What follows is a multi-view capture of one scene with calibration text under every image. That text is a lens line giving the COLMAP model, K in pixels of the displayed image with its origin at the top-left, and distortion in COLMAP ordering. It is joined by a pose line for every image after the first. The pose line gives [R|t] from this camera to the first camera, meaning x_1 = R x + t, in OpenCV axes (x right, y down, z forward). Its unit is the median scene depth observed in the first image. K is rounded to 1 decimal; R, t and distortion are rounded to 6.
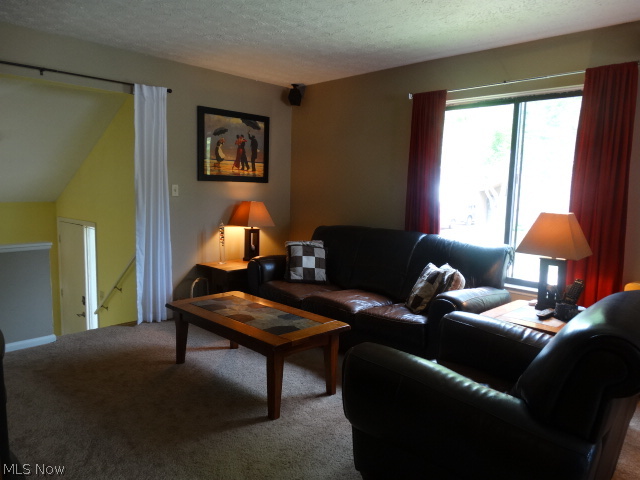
lens RADIAL K [[452.5, 0, 320.0], [0, 452.5, 240.4], [0, 0, 1]] dist [-0.011918, -0.002217]
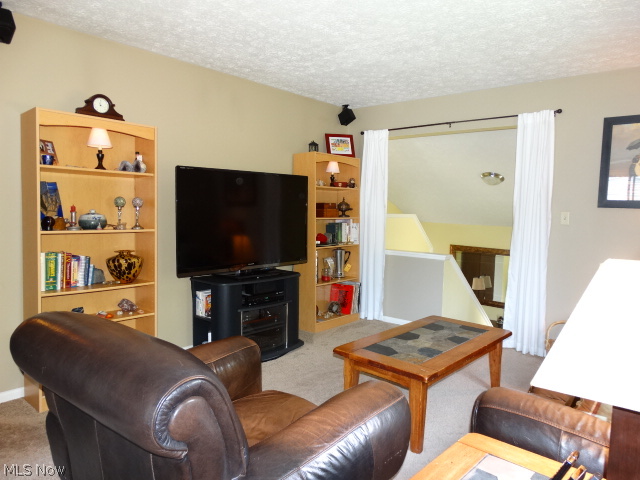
lens RADIAL K [[452.5, 0, 320.5], [0, 452.5, 238.0], [0, 0, 1]] dist [-0.011918, -0.002217]
pose [[0.060876, 0.054262, -0.996669, 0.612900], [-0.138490, 0.989323, 0.045403, -0.051278], [0.988491, 0.135265, 0.067741, 0.521454]]
